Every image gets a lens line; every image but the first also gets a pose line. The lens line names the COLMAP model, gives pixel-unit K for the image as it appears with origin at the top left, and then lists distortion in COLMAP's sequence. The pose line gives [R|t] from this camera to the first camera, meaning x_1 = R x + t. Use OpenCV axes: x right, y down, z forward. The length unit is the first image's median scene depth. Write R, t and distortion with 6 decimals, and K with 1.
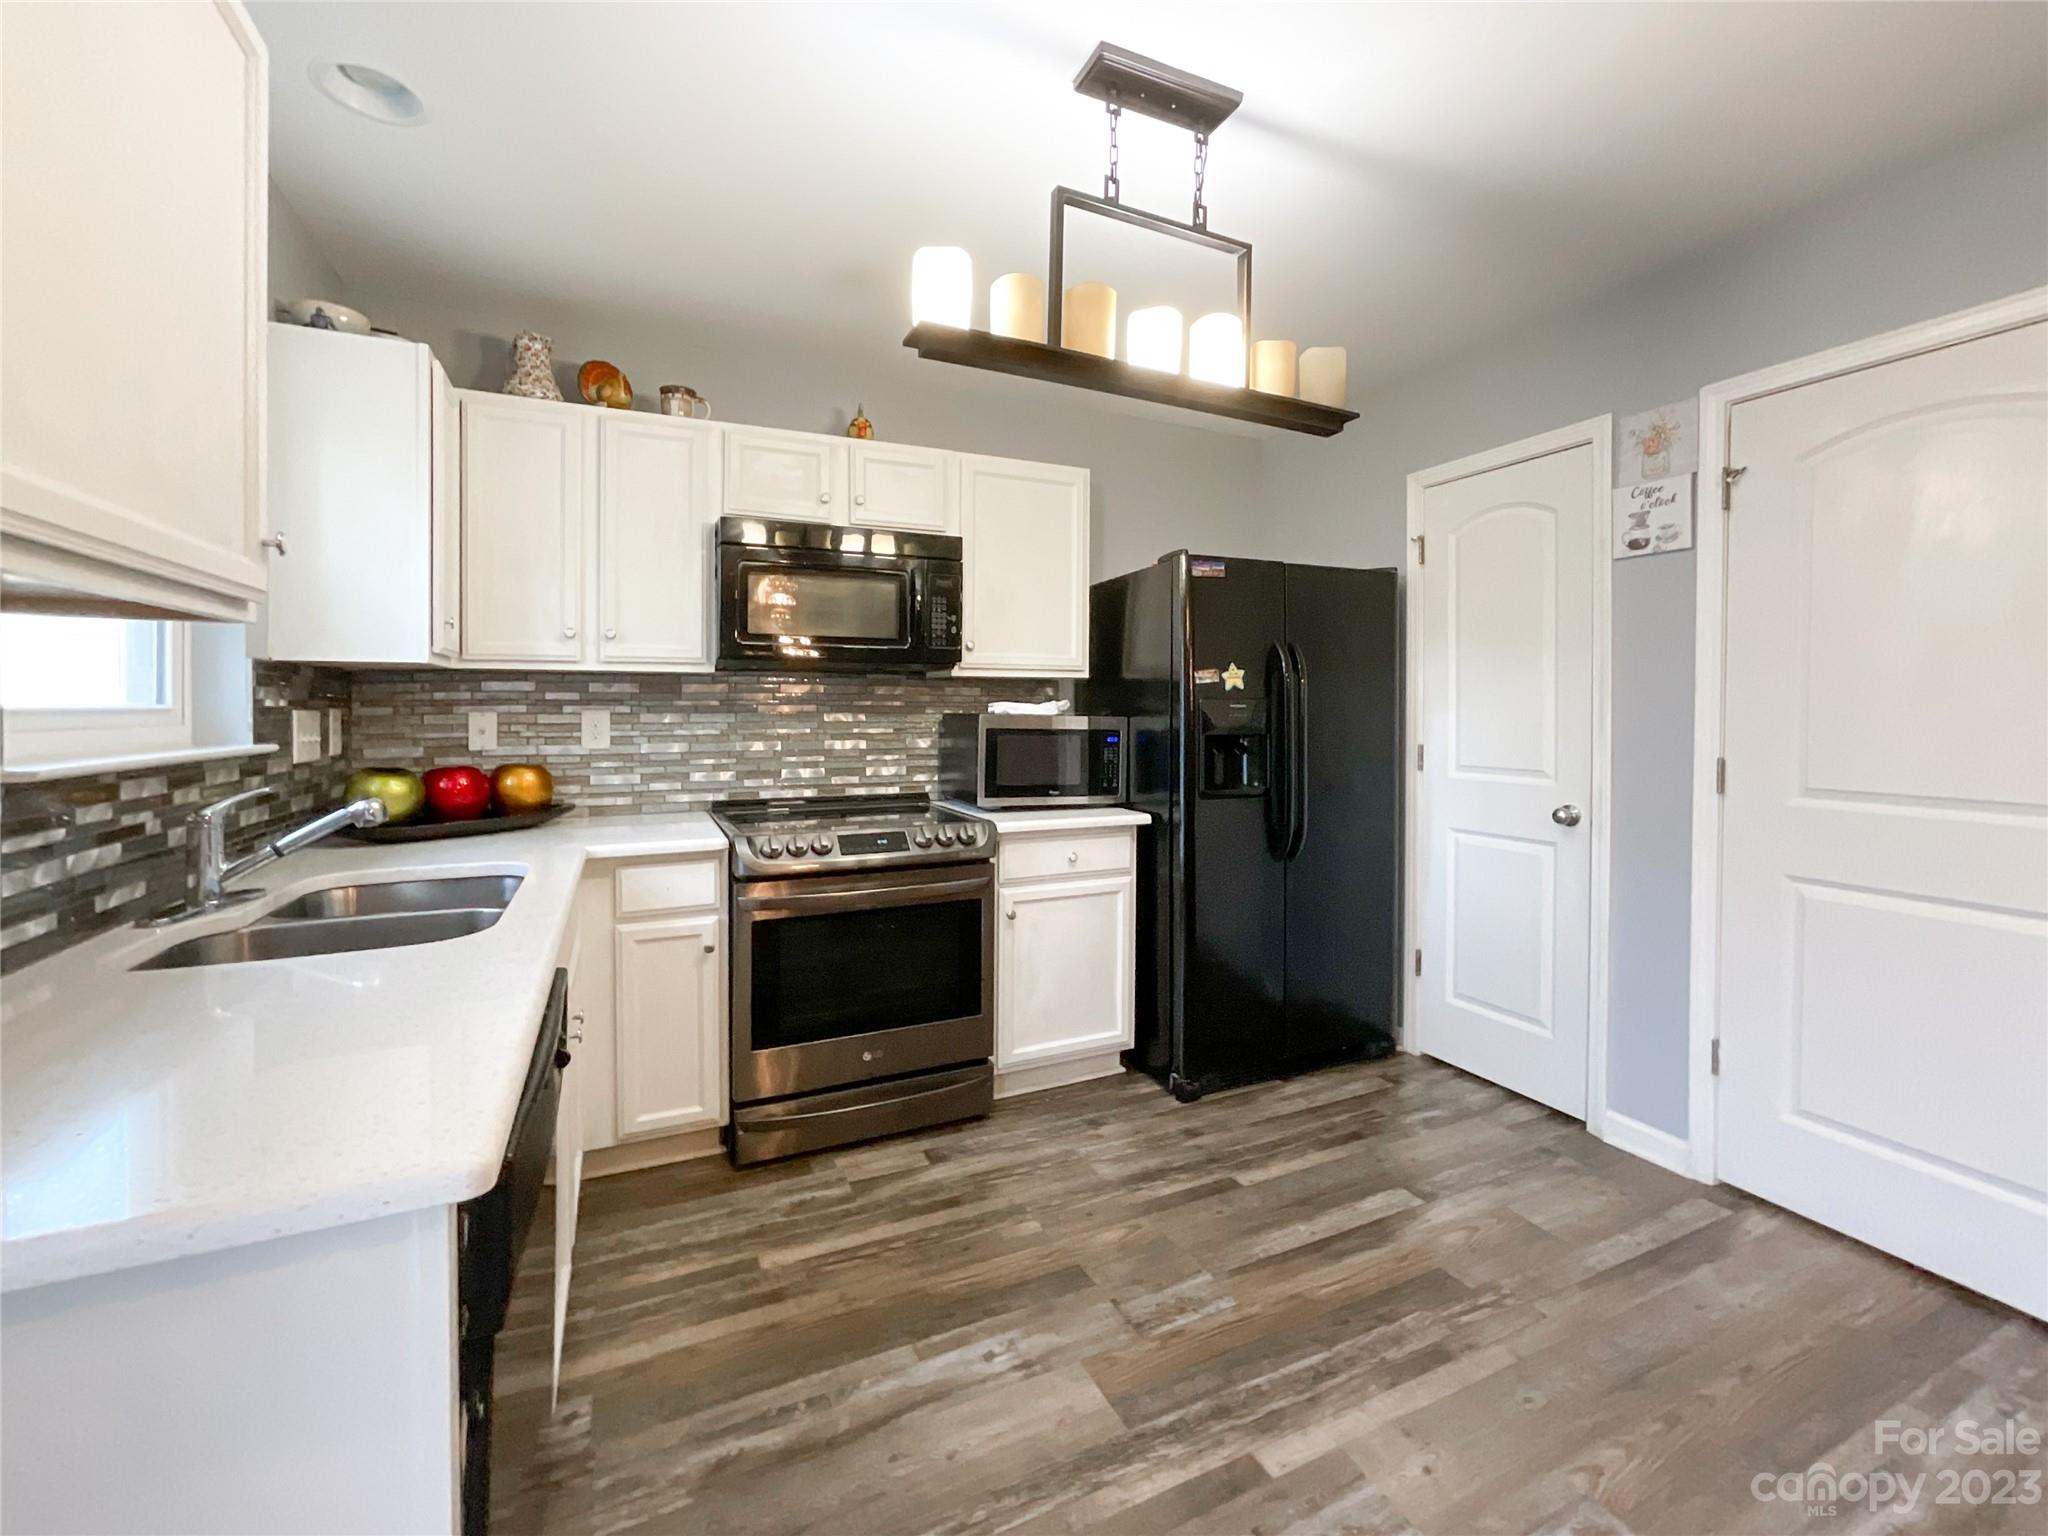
lens RADIAL K [[869.9, 0, 1026.3], [0, 869.9, 723.1], [0, 0, 1]] dist [-0.017996, 0.007530]
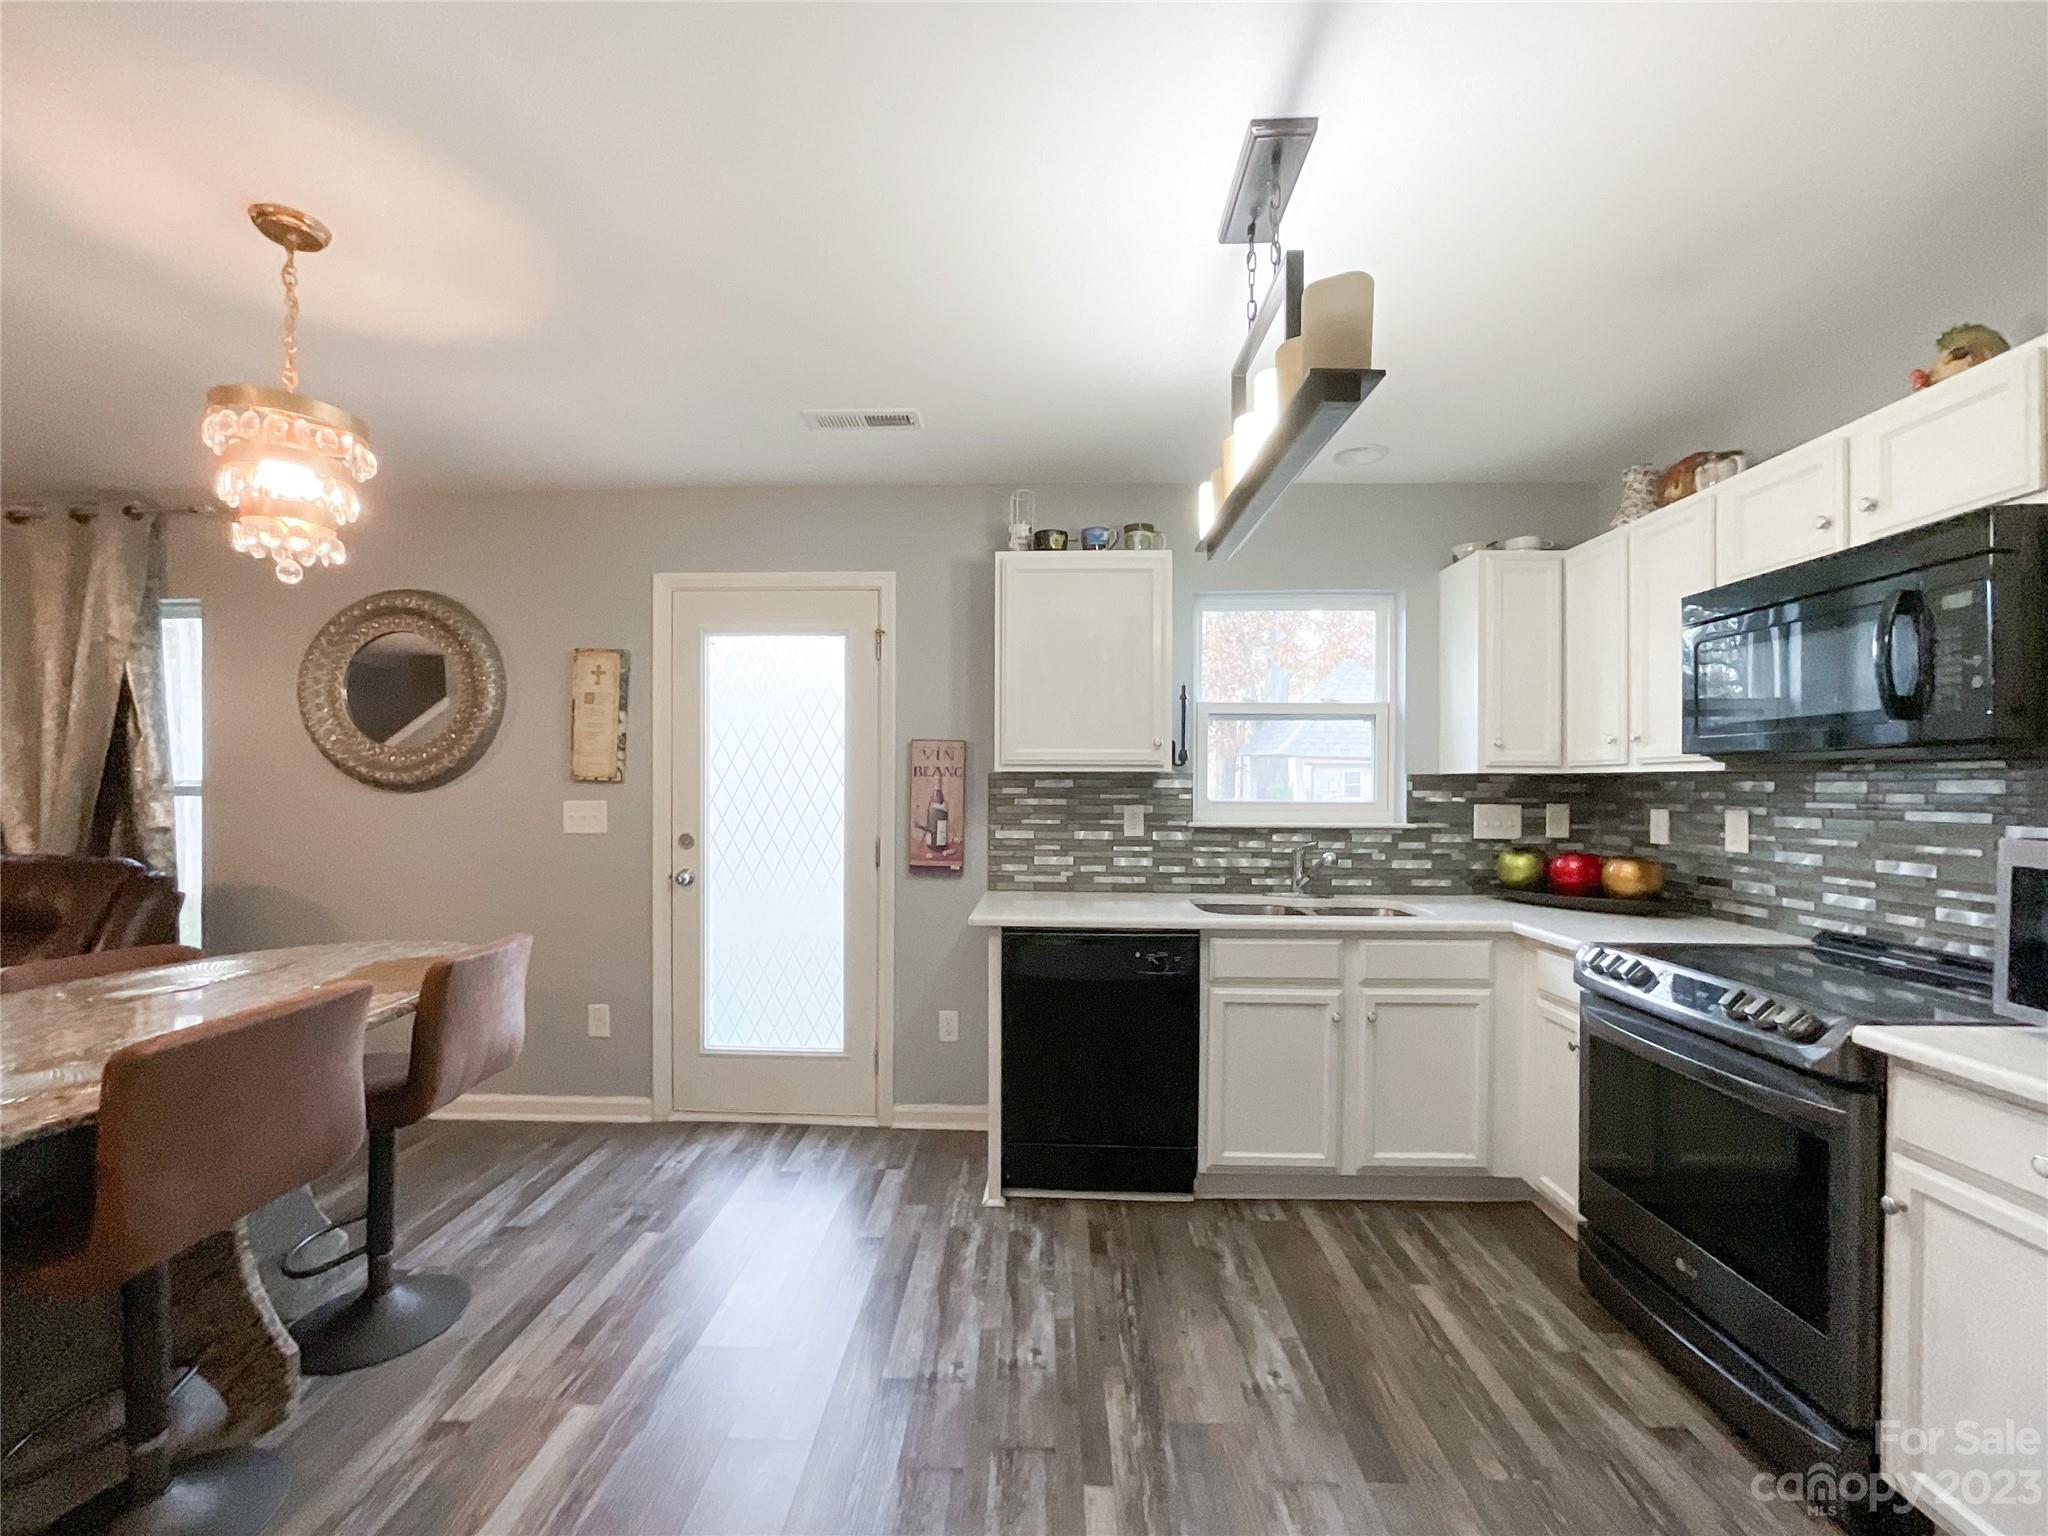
lens RADIAL K [[869.9, 0, 1018.2], [0, 869.9, 790.9], [0, 0, 1]] dist [-0.017996, 0.007530]
pose [[-0.453164, 0.002830, -0.891423, 0.763126], [-0.023810, 0.999600, 0.015277, -0.035974], [0.891109, 0.028148, -0.452915, 0.802284]]
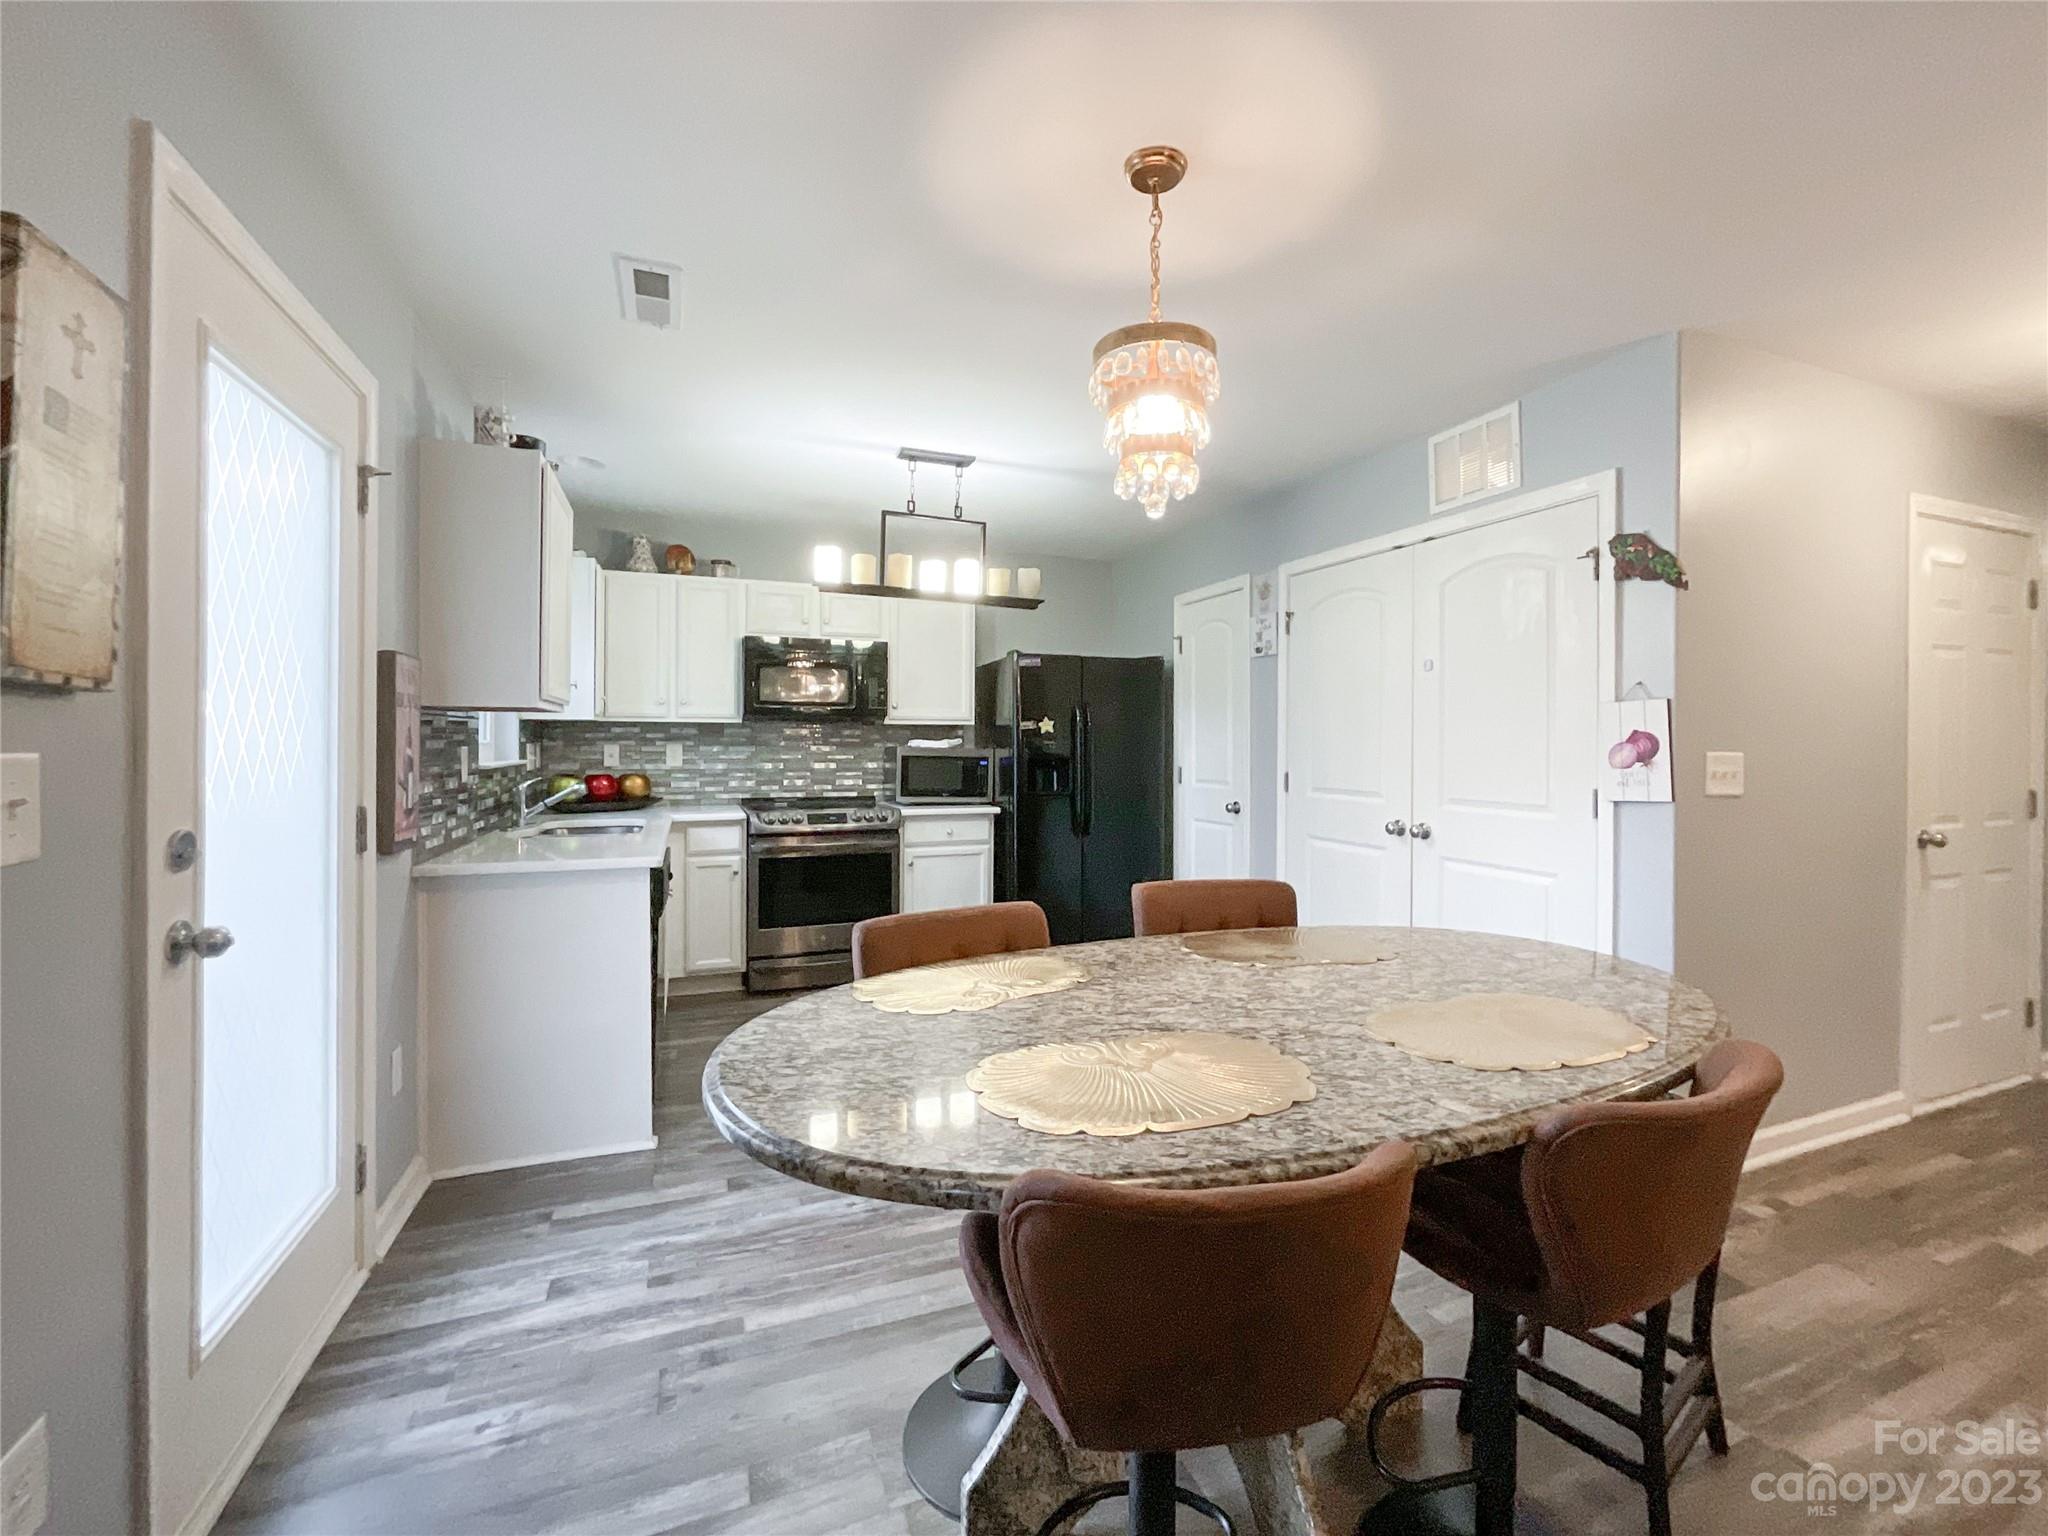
lens RADIAL K [[869.9, 0, 1046.5], [0, 869.9, 758.8], [0, 0, 1]] dist [-0.017996, 0.007530]
pose [[0.999209, 0.003096, -0.039647, 0.343426], [-0.003161, 0.999994, -0.001577, 0.016400], [0.039642, 0.001701, 0.999213, -0.765912]]
